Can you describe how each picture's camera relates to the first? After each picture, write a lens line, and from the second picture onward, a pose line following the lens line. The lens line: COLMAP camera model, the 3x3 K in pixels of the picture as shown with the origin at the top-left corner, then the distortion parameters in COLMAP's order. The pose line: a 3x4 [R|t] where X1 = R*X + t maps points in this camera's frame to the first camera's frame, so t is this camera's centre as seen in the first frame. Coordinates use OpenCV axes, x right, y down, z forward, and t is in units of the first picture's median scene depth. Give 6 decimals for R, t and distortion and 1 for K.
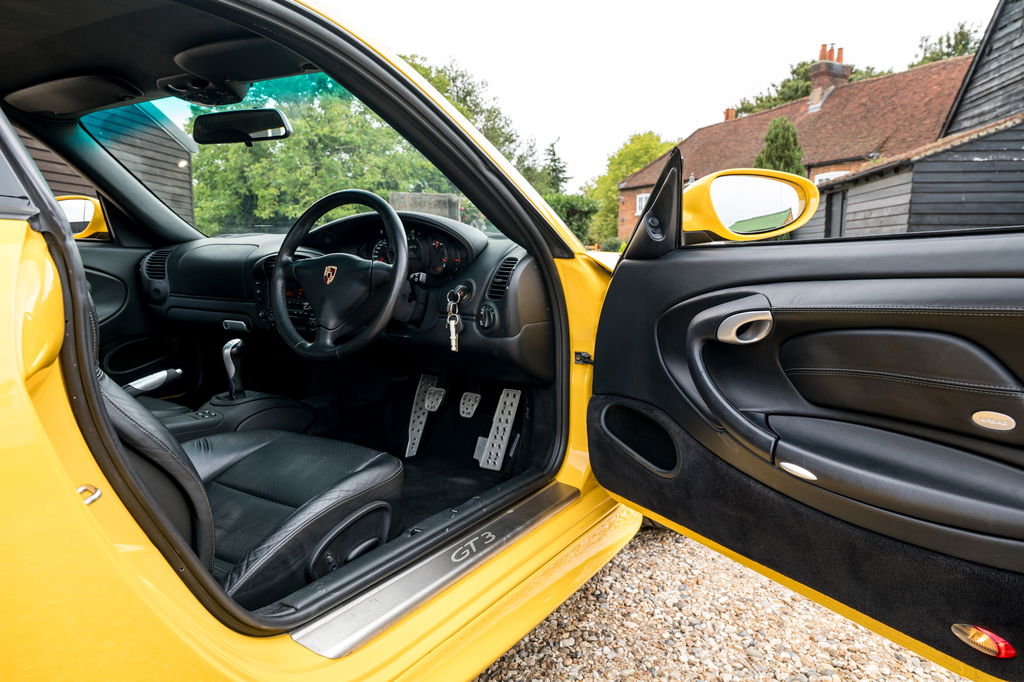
lens RADIAL K [[690.5, 0, 514.1], [0, 690.5, 339.7], [0, 0, 1]] dist [-0.003558, 0.001465]
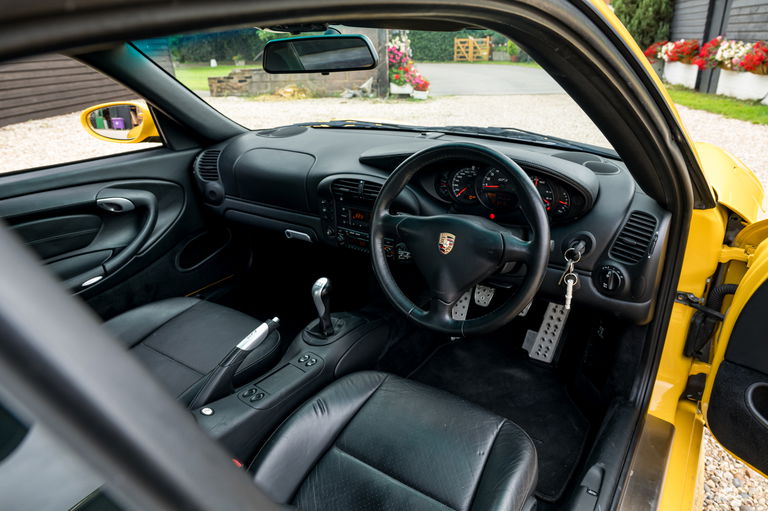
lens RADIAL K [[517.8, 0, 382.4], [0, 517.8, 255.1], [0, 0, 1]] dist [-0.003558, 0.001465]
pose [[0.998102, -0.014754, -0.059783, -0.231122], [0.030215, 0.963297, 0.266733, -0.195996], [0.053653, -0.268033, 0.961915, 0.248345]]
